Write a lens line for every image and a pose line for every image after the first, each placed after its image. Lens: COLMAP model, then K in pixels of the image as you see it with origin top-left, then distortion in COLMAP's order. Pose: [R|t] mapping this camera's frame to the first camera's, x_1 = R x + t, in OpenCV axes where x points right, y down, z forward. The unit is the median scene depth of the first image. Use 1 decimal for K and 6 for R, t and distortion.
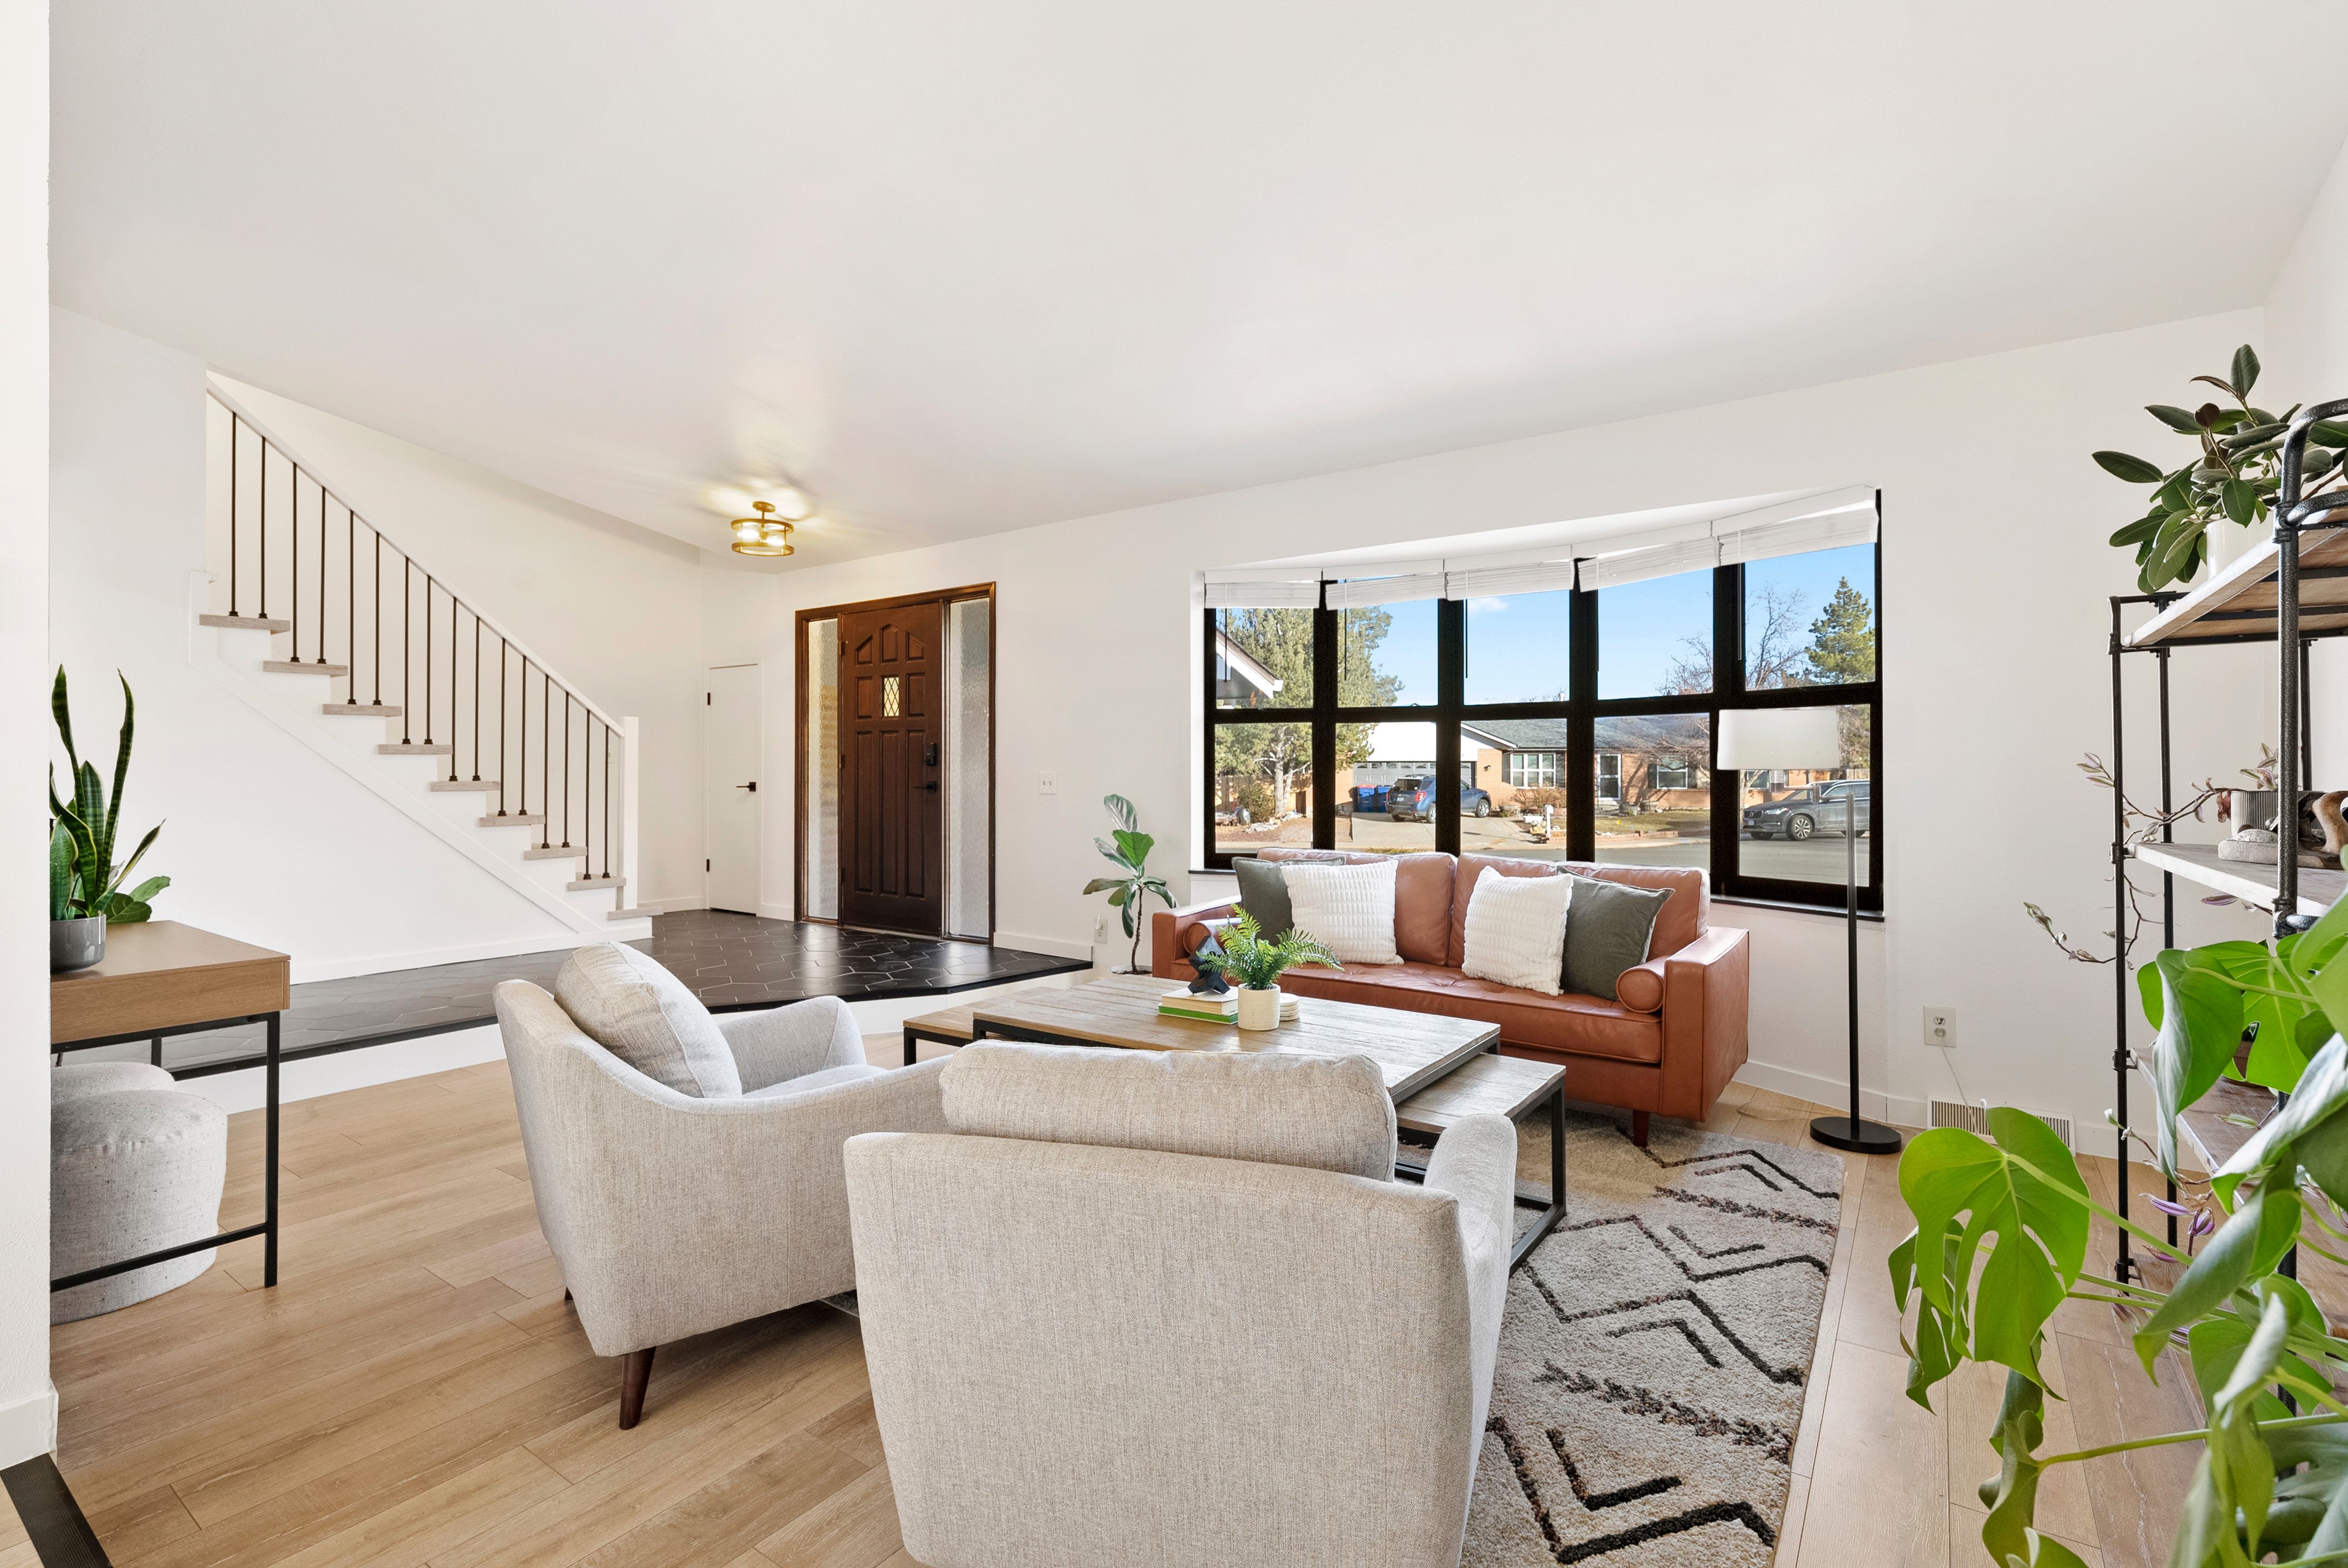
lens RADIAL K [[1077.0, 0, 1177.0], [0, 1077.0, 768.8], [0, 0, 1]] dist [0.001117, -0.000250]
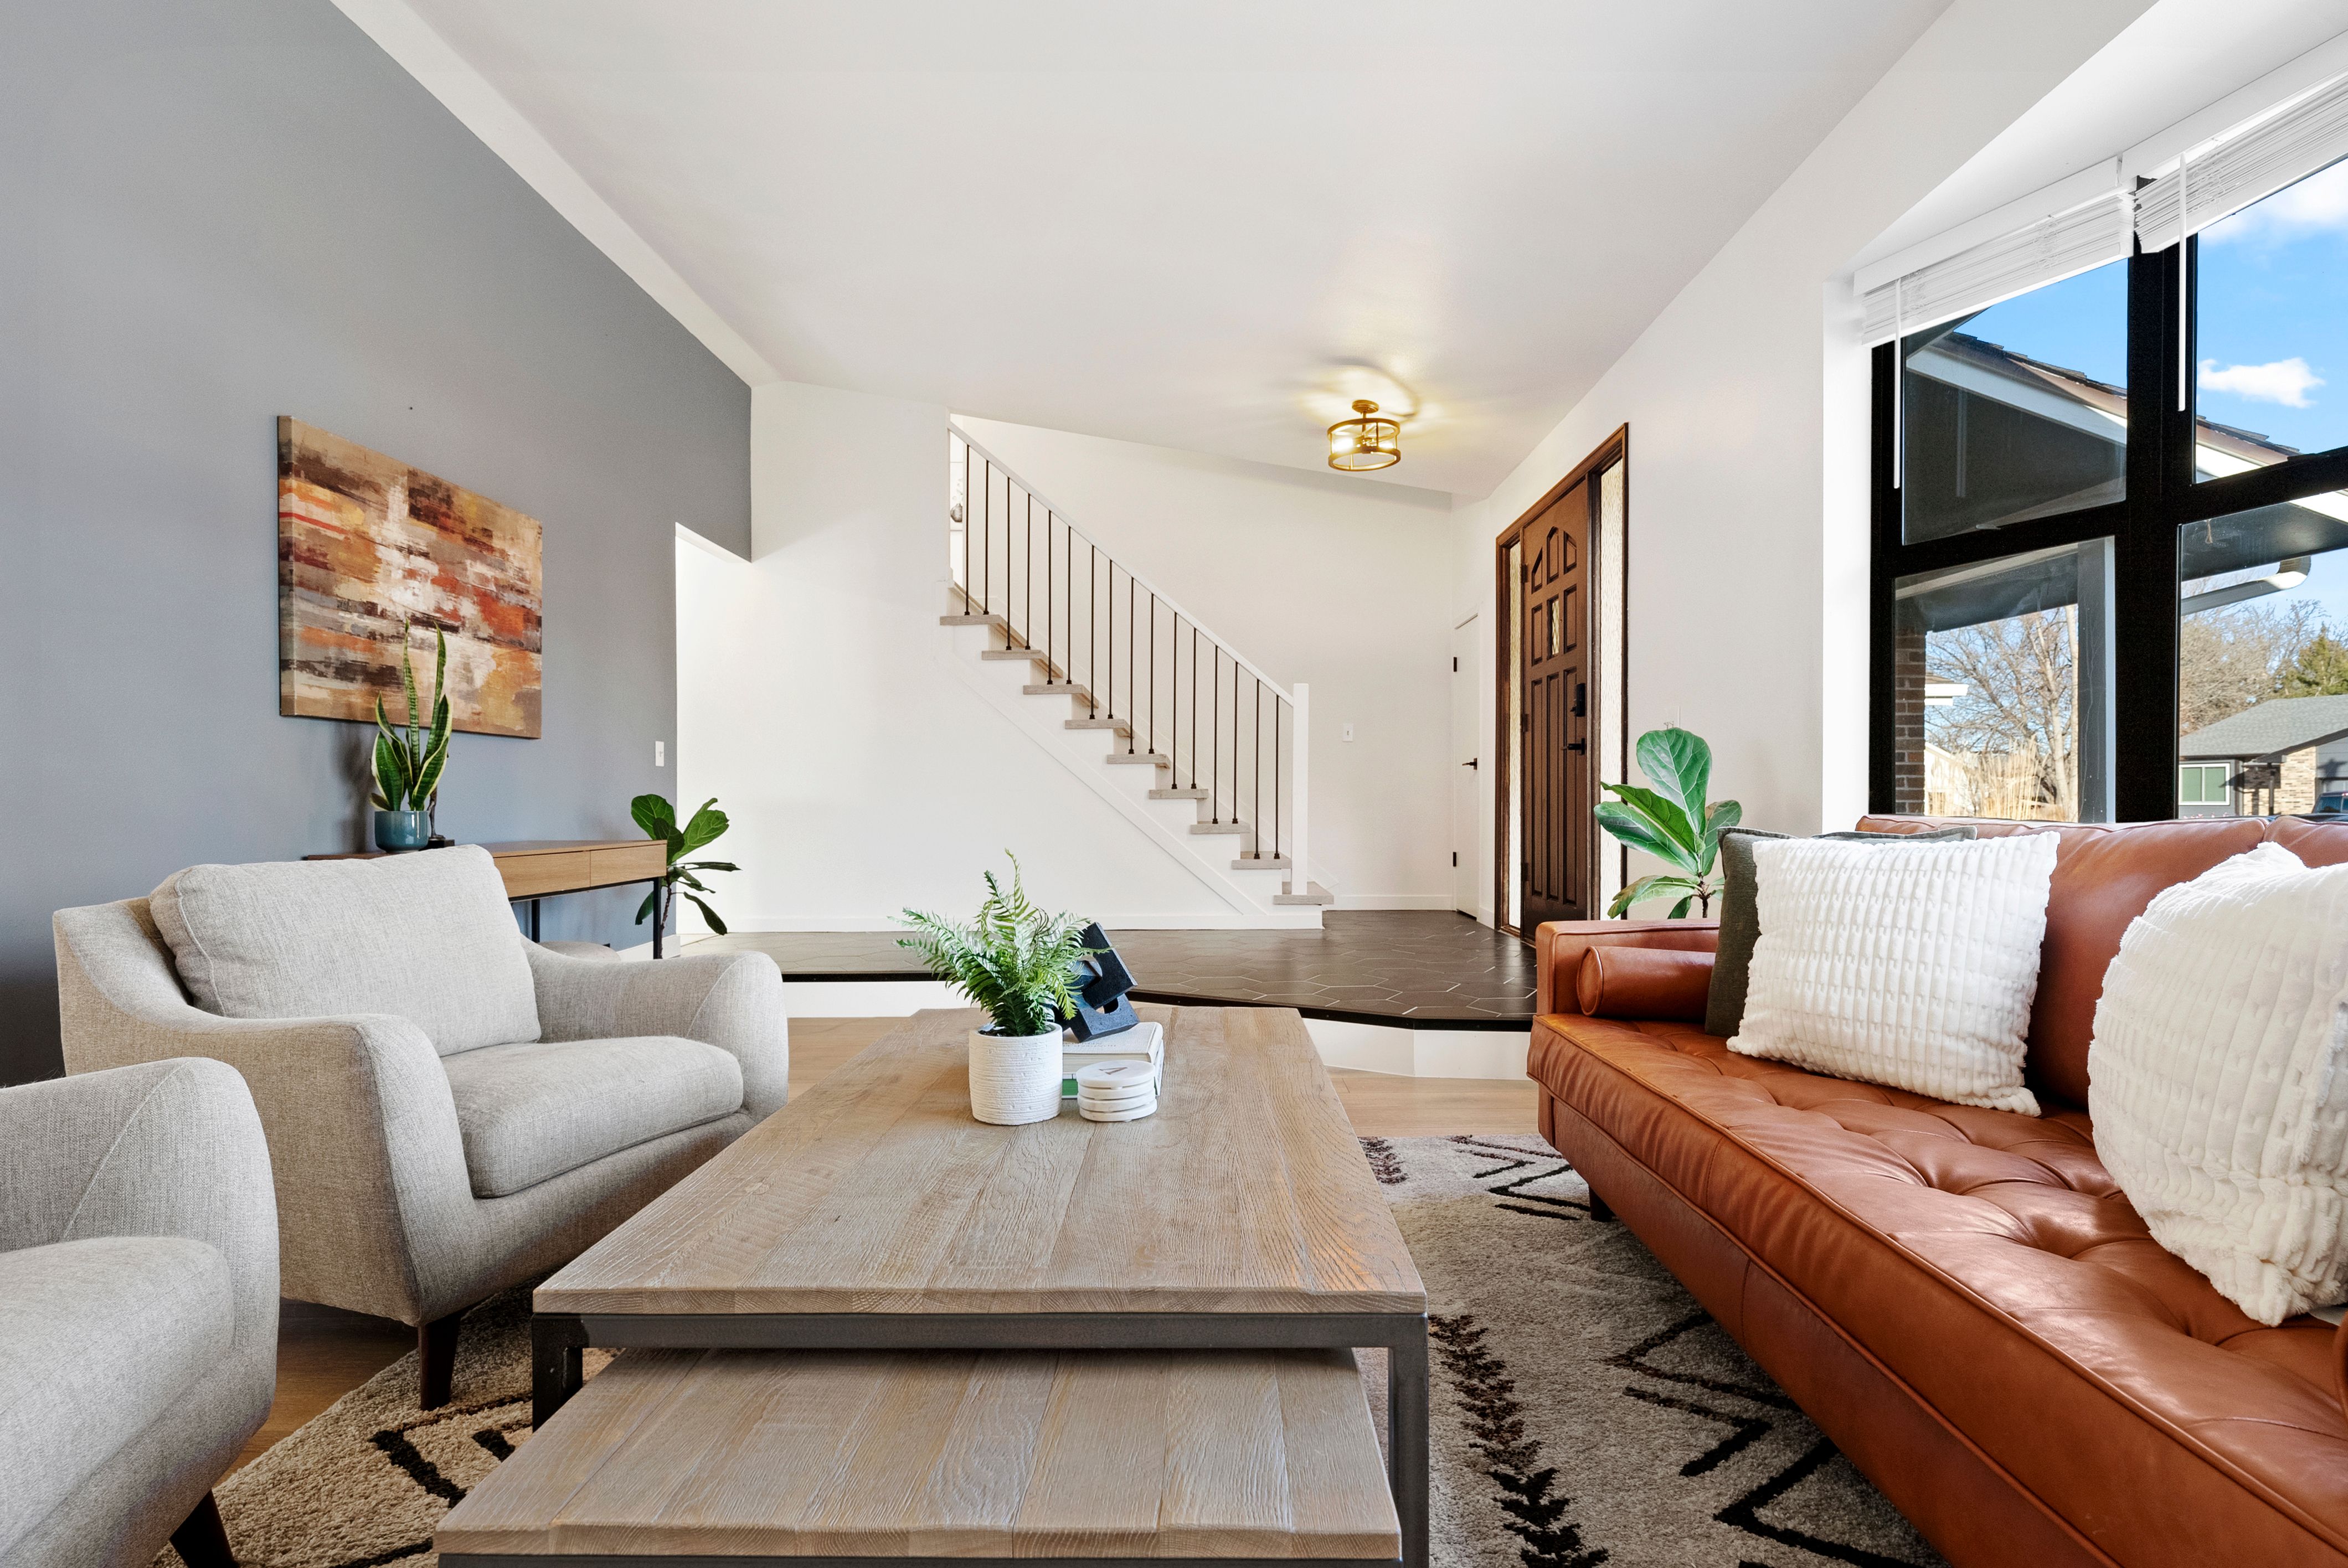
lens RADIAL K [[1164.0, 0, 1176.3], [0, 1164.0, 803.1], [0, 0, 1]] dist [0.005415, -0.002790]
pose [[0.560198, -0.000810, -0.828358, 0.253489], [0.006550, 0.999973, 0.003452, 0.049583], [0.828333, -0.007360, 0.560188, 0.371324]]
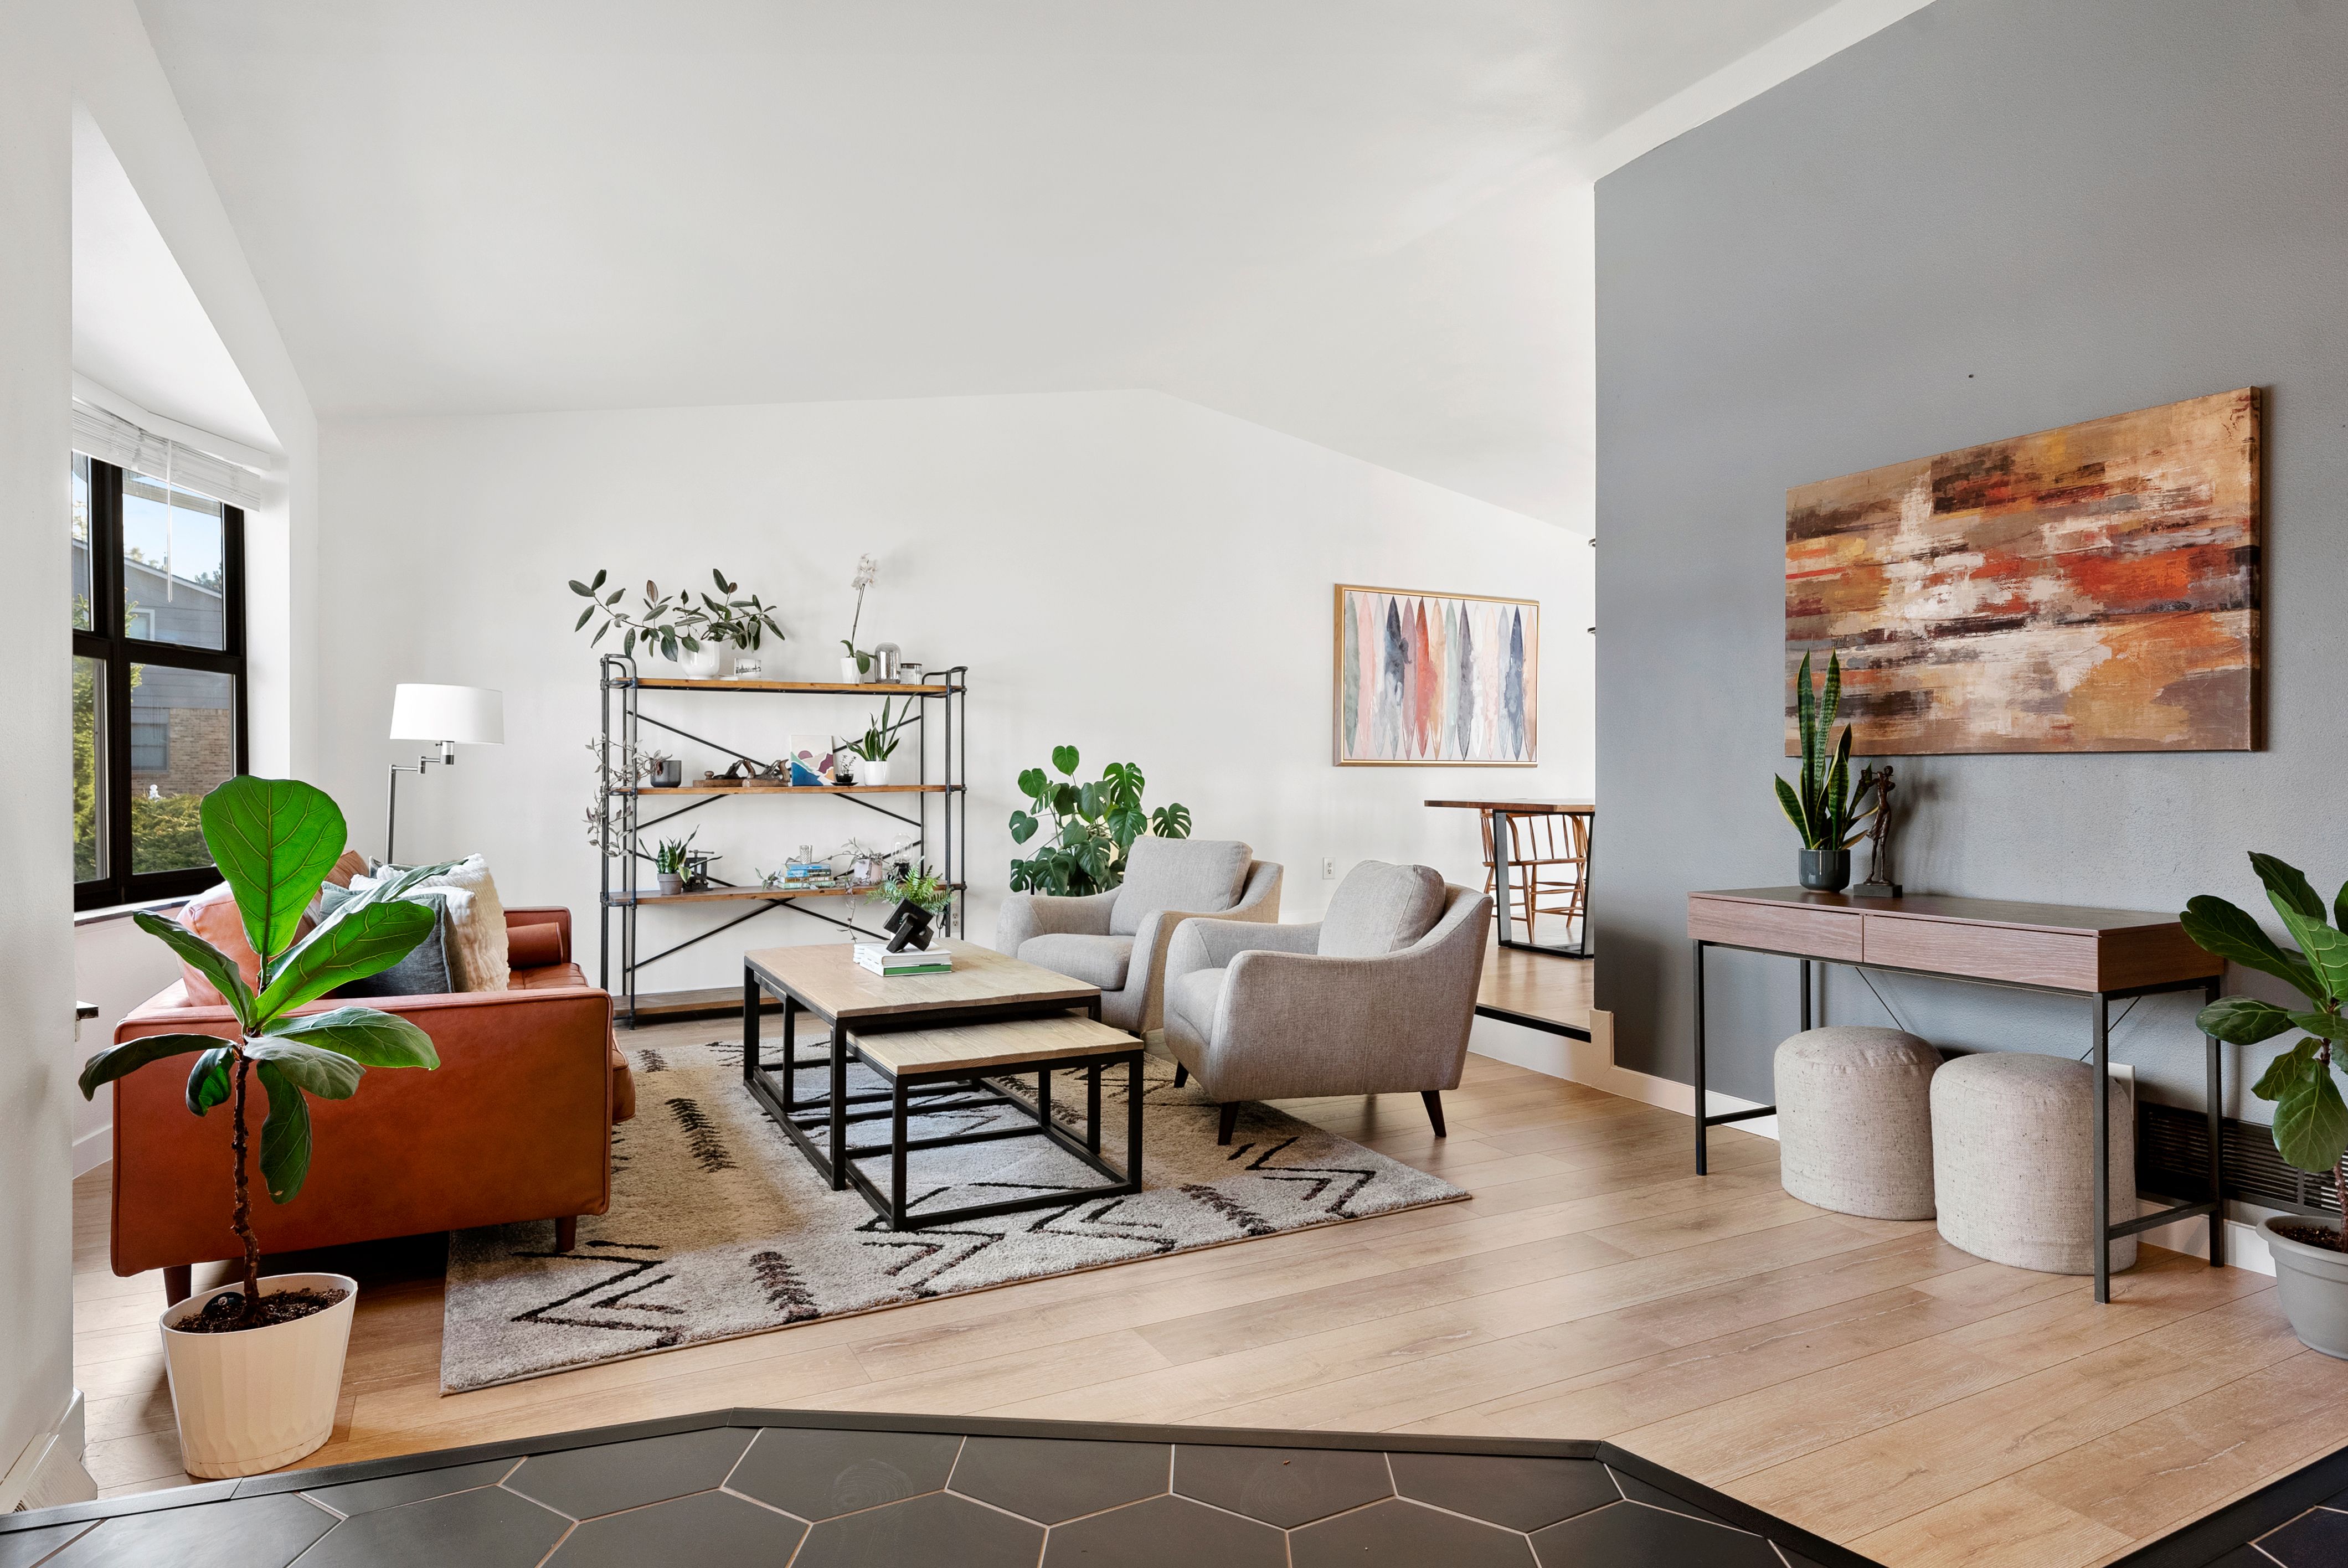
lens RADIAL K [[1353.9, 0, 1213.8], [0, 1353.9, 771.1], [0, 0, 1]] dist [0.006068, 0.001205]
pose [[-0.902998, 0.003244, 0.429632, -0.405889], [0.000905, 0.999984, -0.005647, 0.021179], [-0.429643, -0.004710, -0.902987, 1.041074]]
